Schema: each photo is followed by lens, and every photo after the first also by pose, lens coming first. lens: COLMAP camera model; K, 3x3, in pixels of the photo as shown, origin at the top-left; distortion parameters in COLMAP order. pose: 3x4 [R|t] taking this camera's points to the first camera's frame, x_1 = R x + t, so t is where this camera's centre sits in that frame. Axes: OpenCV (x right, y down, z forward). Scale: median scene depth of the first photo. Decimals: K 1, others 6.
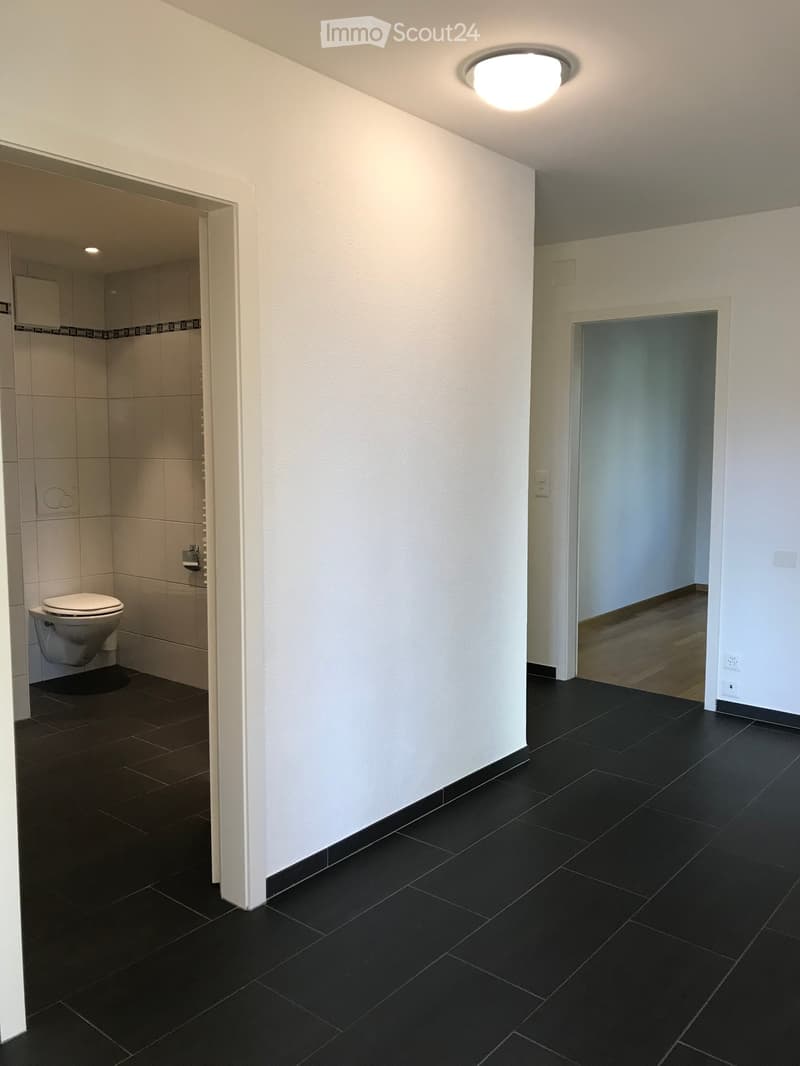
lens RADIAL K [[869.9, 0, 400.0], [0, 869.9, 533.0], [0, 0, 1]] dist [0.000379, 0.000649]
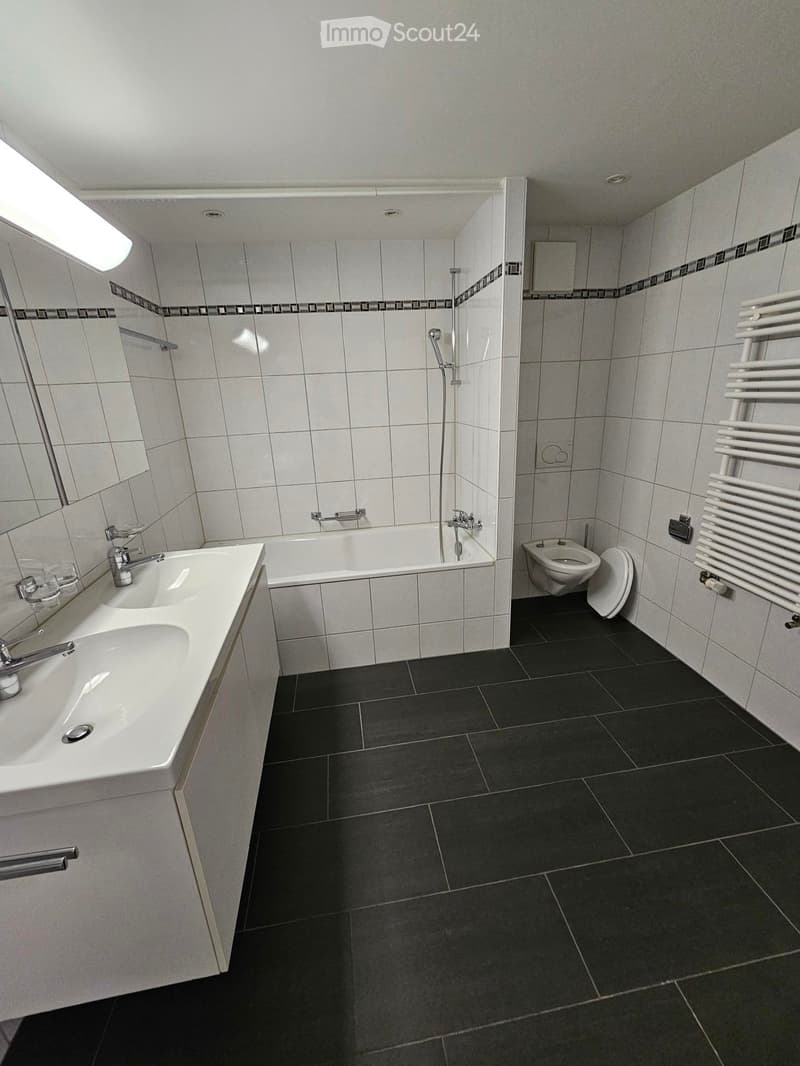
lens RADIAL K [[437.5, 0, 400.0], [0, 437.5, 533.0], [0, 0, 1]] dist [-0.002508, -0.000150]
pose [[0.744189, 0.170917, -0.645732, -0.151742], [-0.024244, 0.972984, 0.229597, -0.065835], [0.667529, -0.155208, 0.728228, 0.420871]]
